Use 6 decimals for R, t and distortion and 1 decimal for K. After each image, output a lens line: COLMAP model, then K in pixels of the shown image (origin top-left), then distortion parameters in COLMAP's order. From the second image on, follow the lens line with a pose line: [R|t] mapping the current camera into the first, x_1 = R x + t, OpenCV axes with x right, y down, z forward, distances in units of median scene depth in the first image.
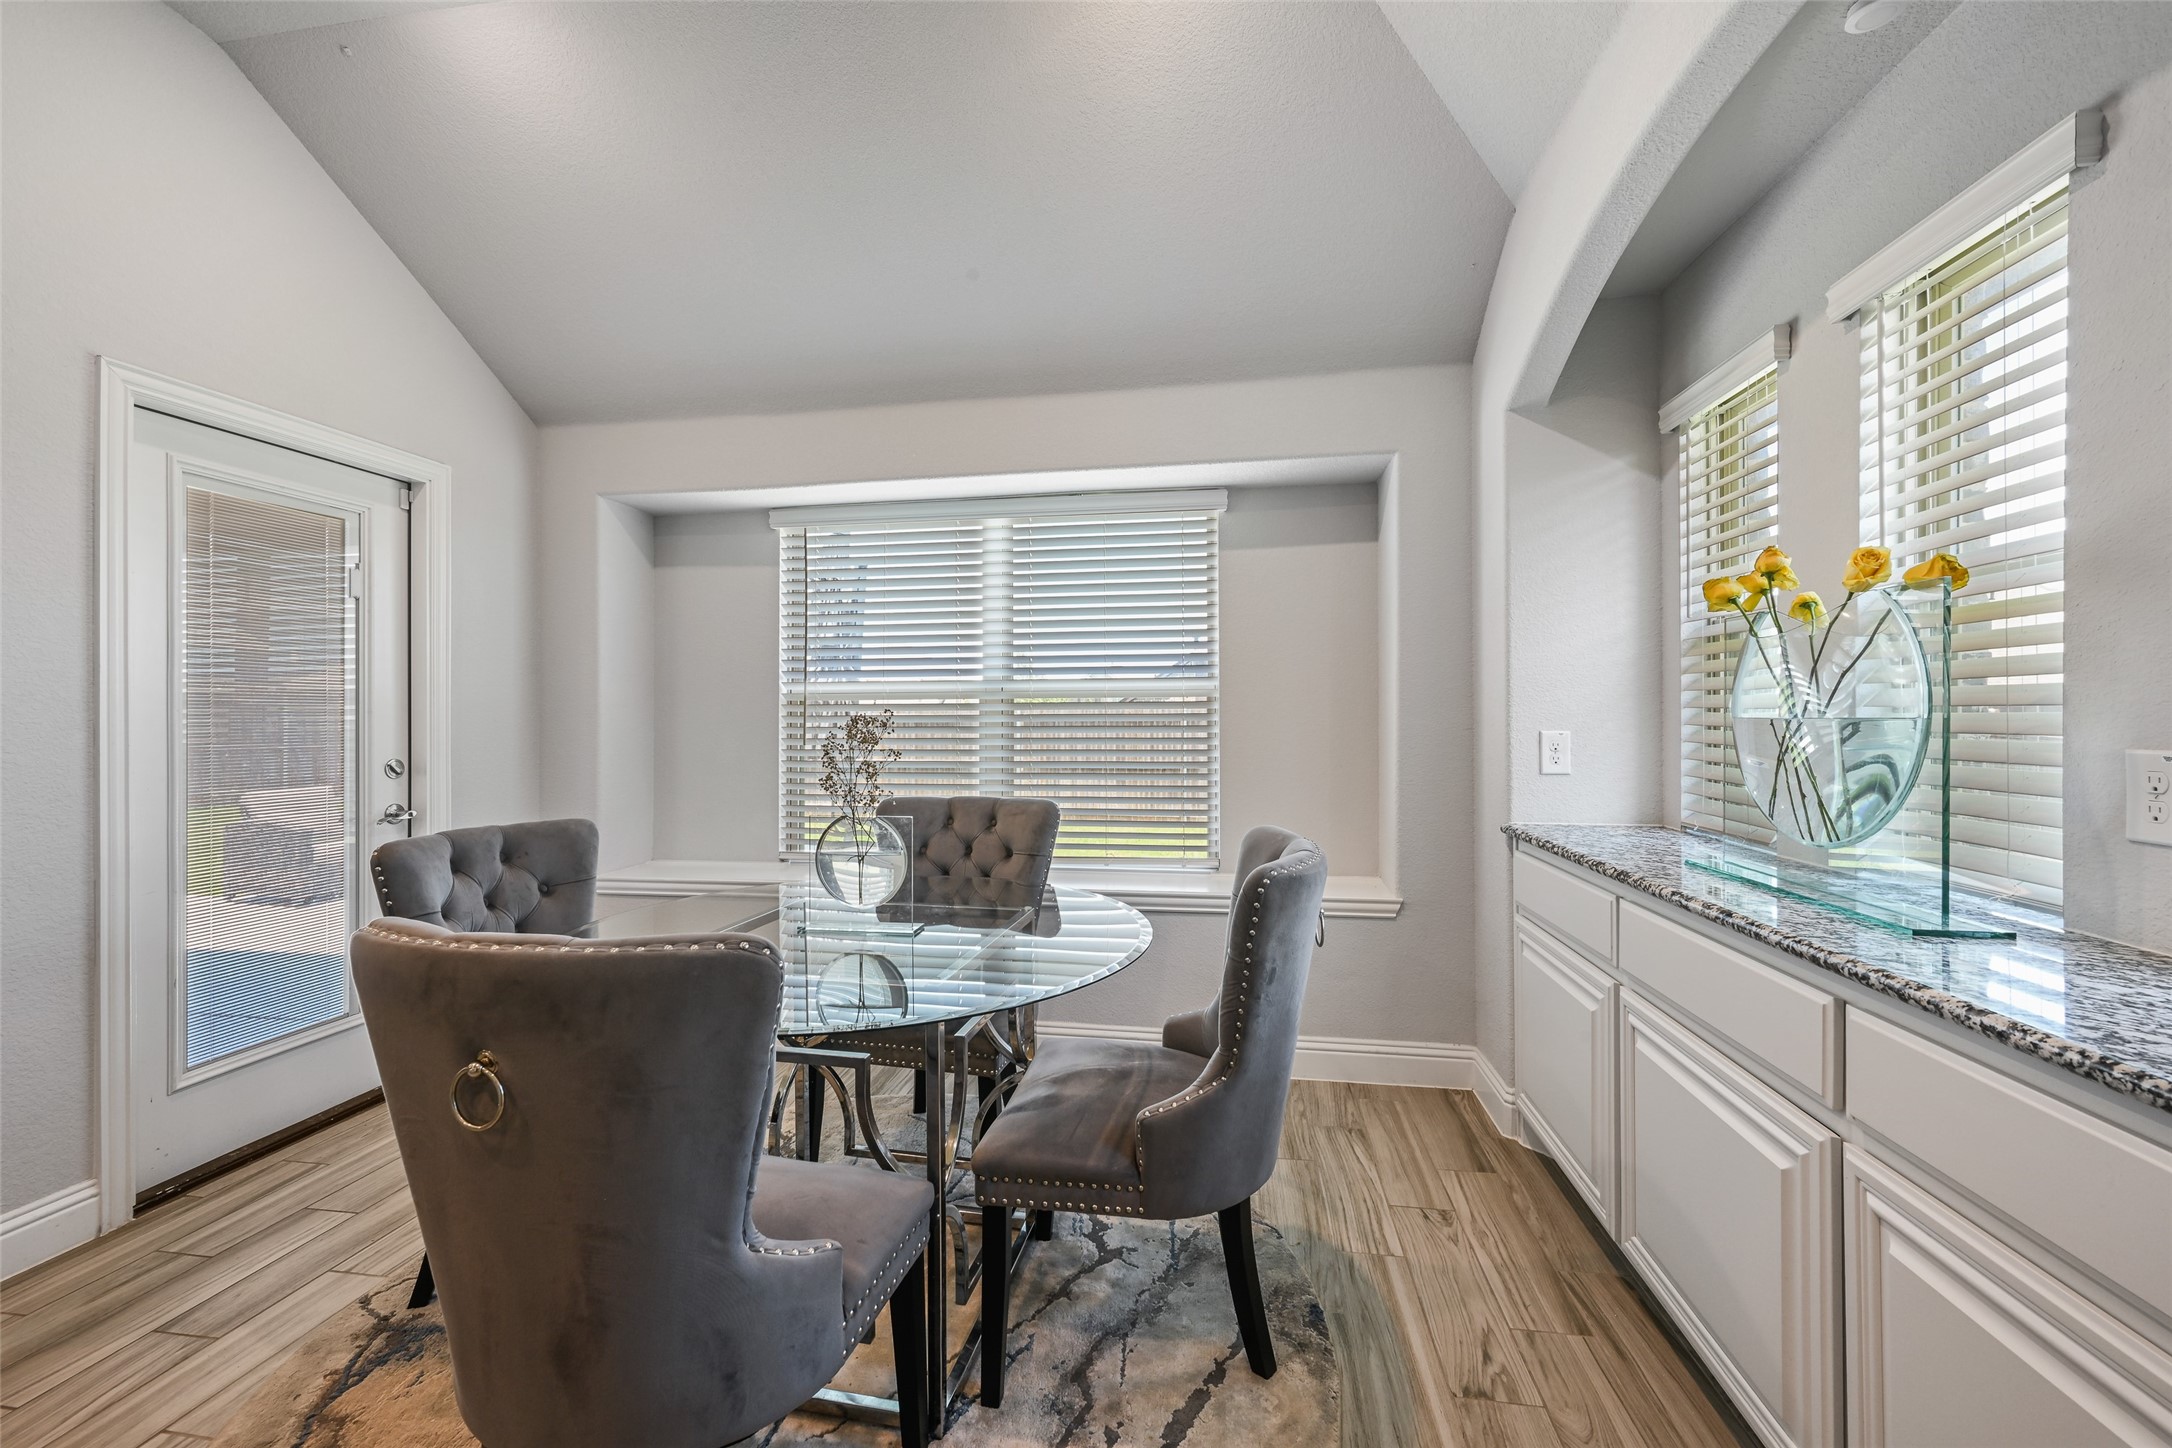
lens RADIAL K [[864.5, 0, 1085.5], [0, 864.5, 710.6], [0, 0, 1]] dist [0.000913, -0.000237]
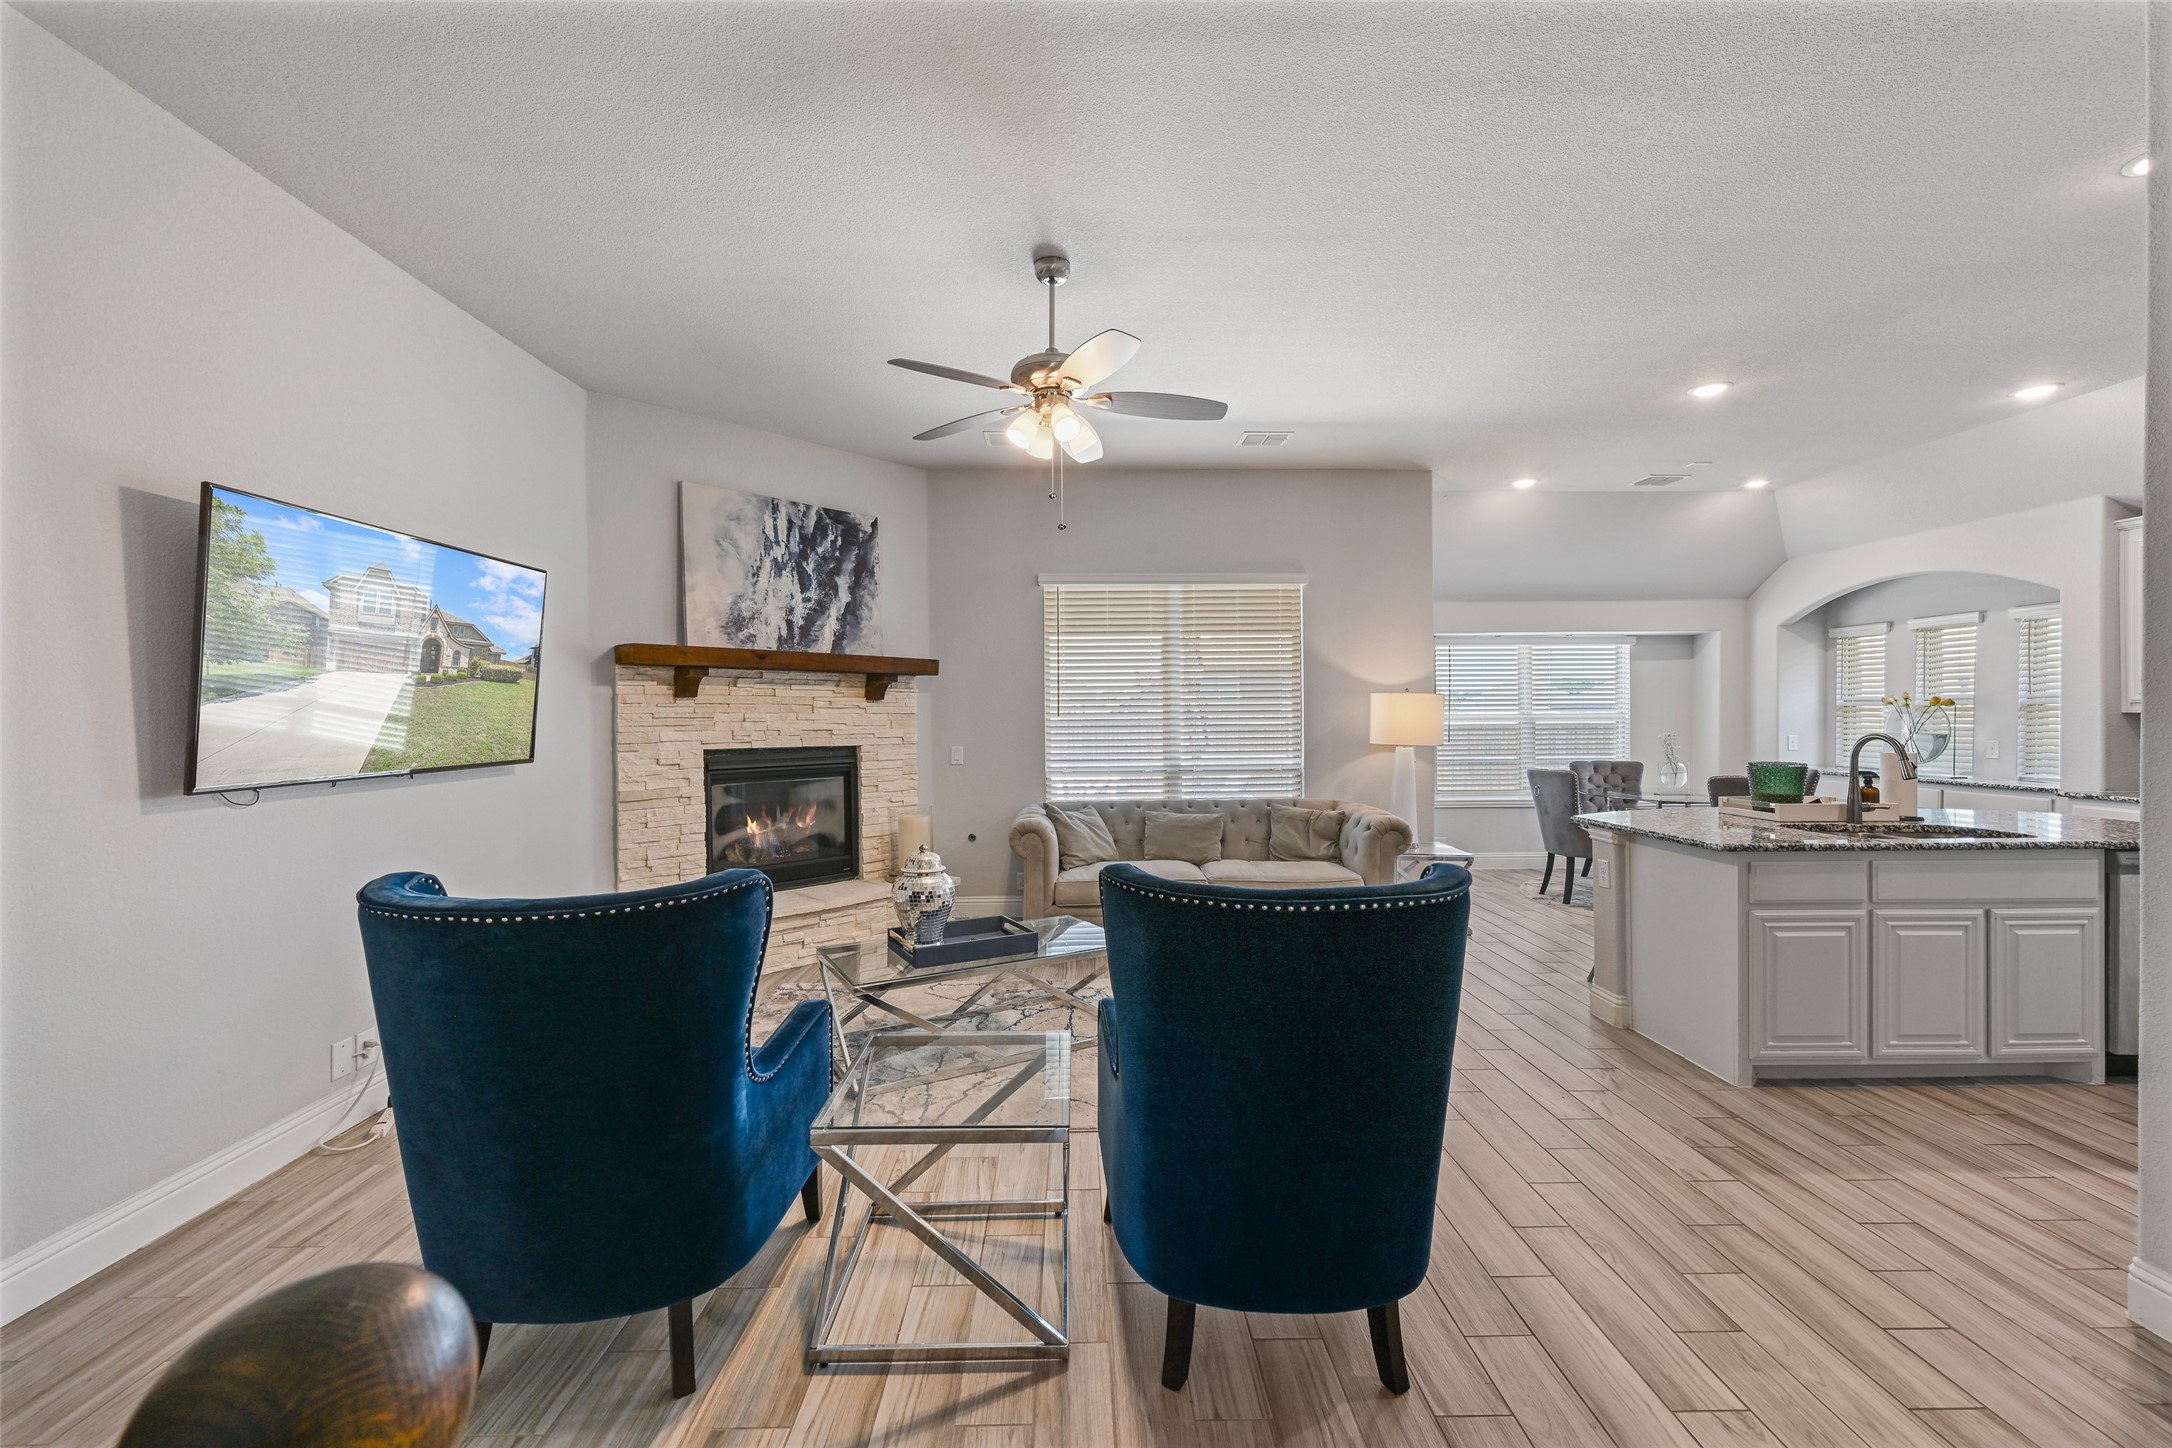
lens RADIAL K [[861.2, 0, 1084.7], [0, 861.2, 722.4], [0, 0, 1]] dist [0.000359, 0.000354]
pose [[0.983988, -0.002082, 0.178220, -2.380014], [-0.000750, 0.999875, 0.015822, -0.067660], [-0.178231, -0.015703, 0.983863, -1.470848]]
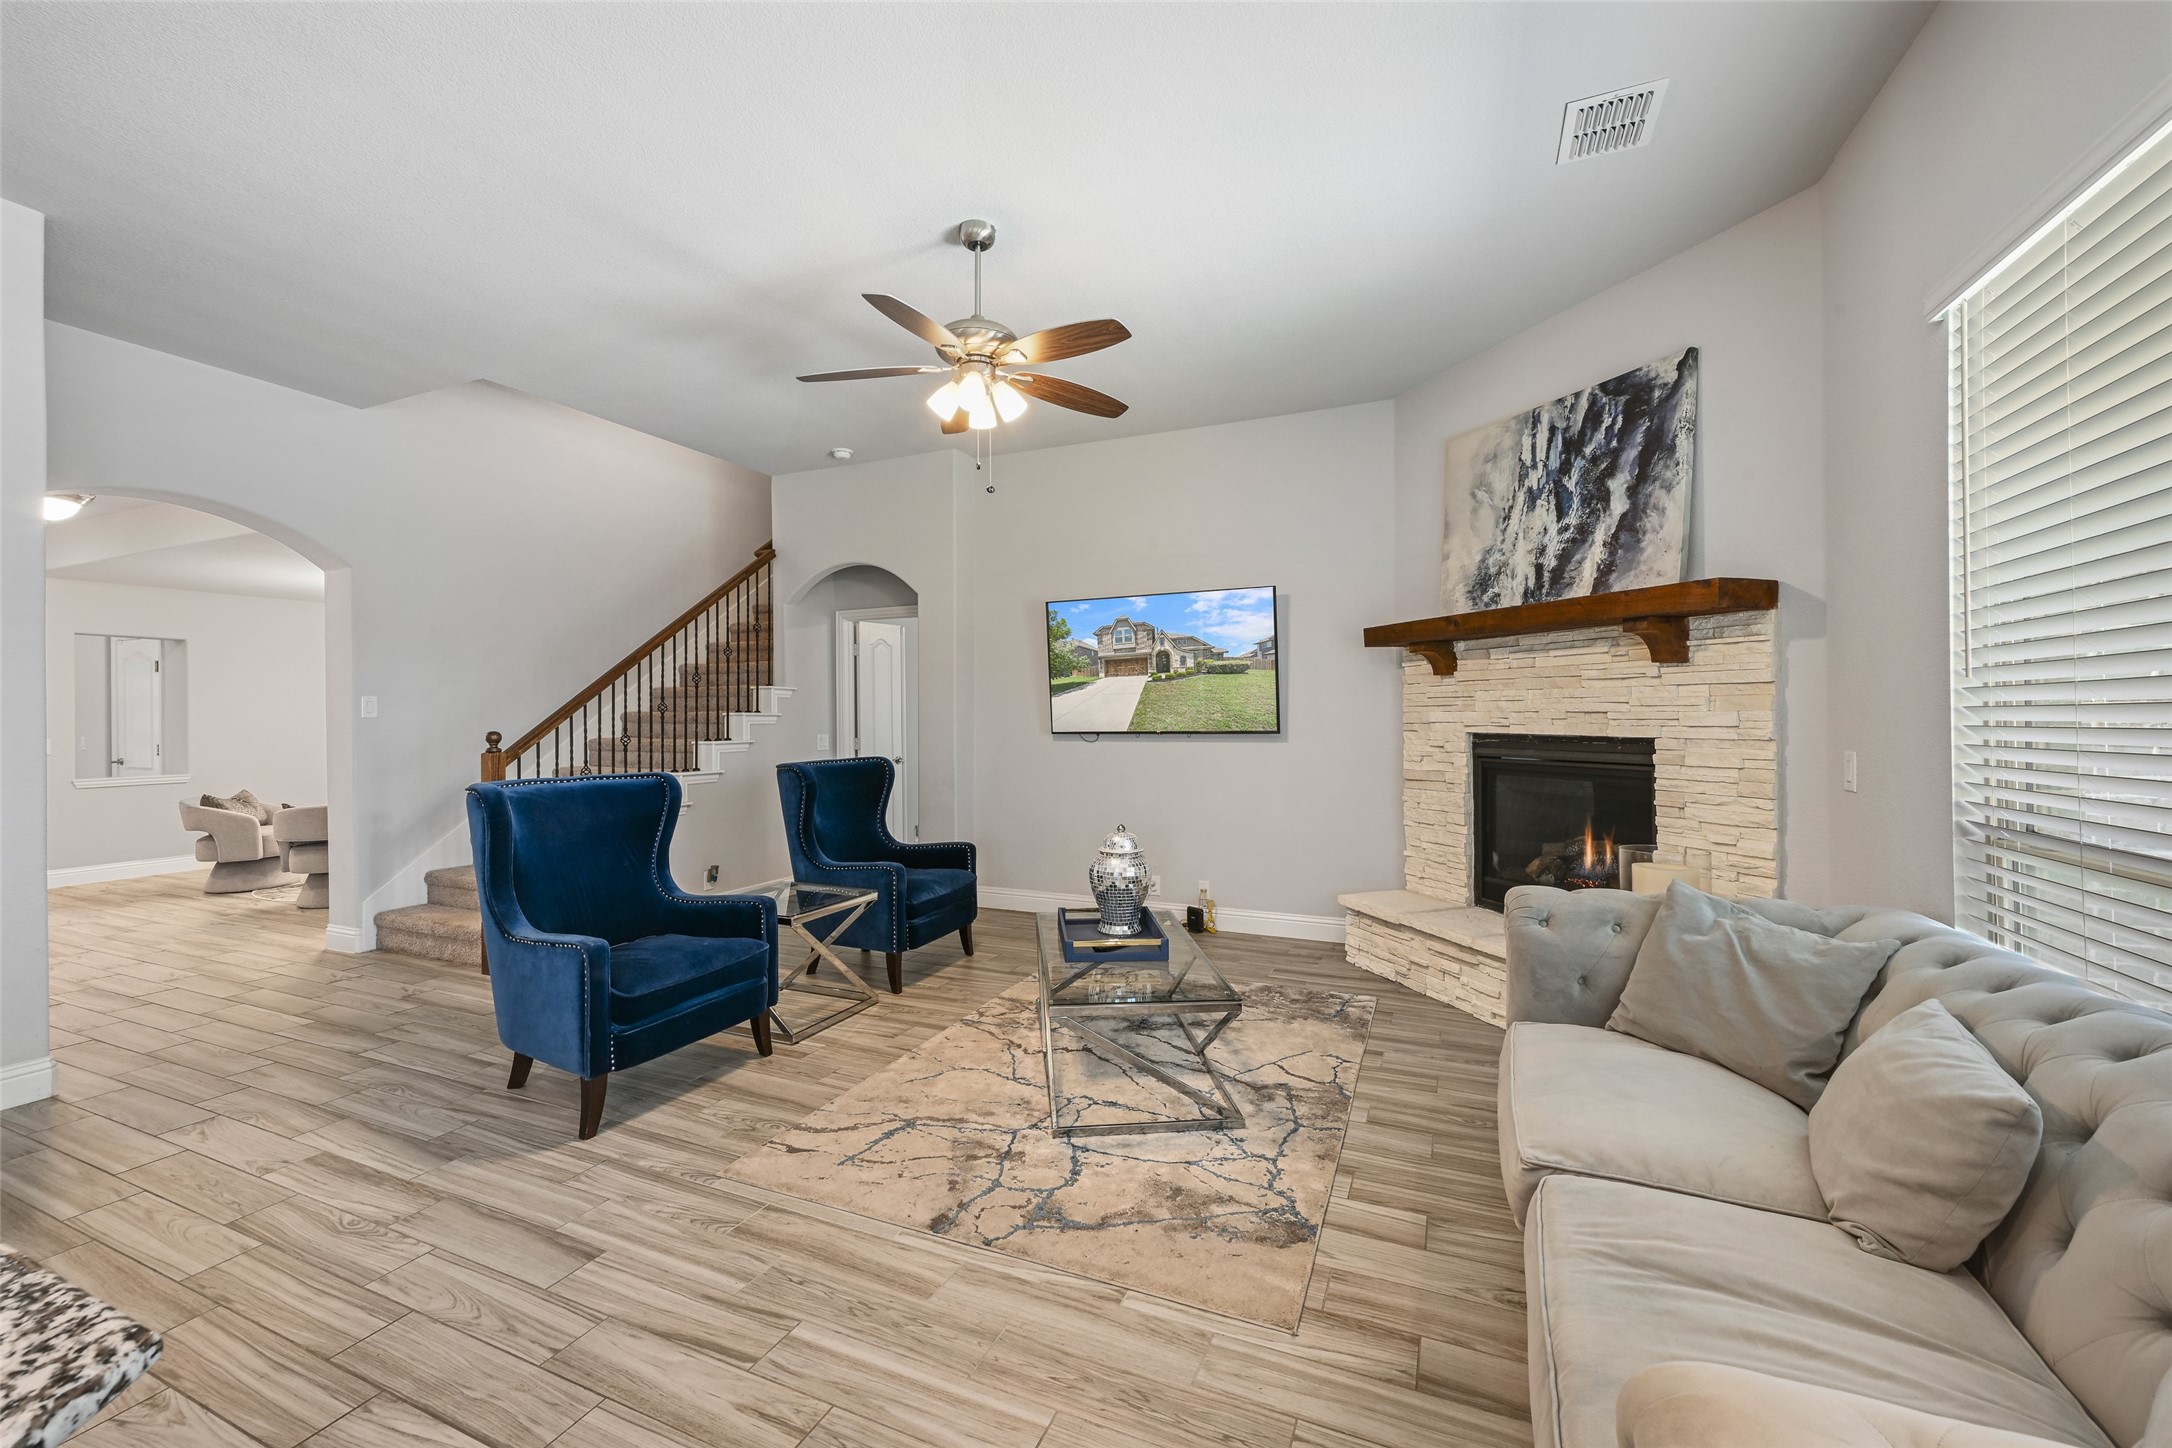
lens RADIAL K [[864.5, 0, 1085.5], [0, 864.5, 710.6], [0, 0, 1]] dist [0.000913, -0.000237]
pose [[-0.247657, 0.000604, -0.968848, -1.001046], [0.013783, 0.999901, -0.002900, -0.024202], [0.968750, -0.014072, -0.247641, 0.290137]]
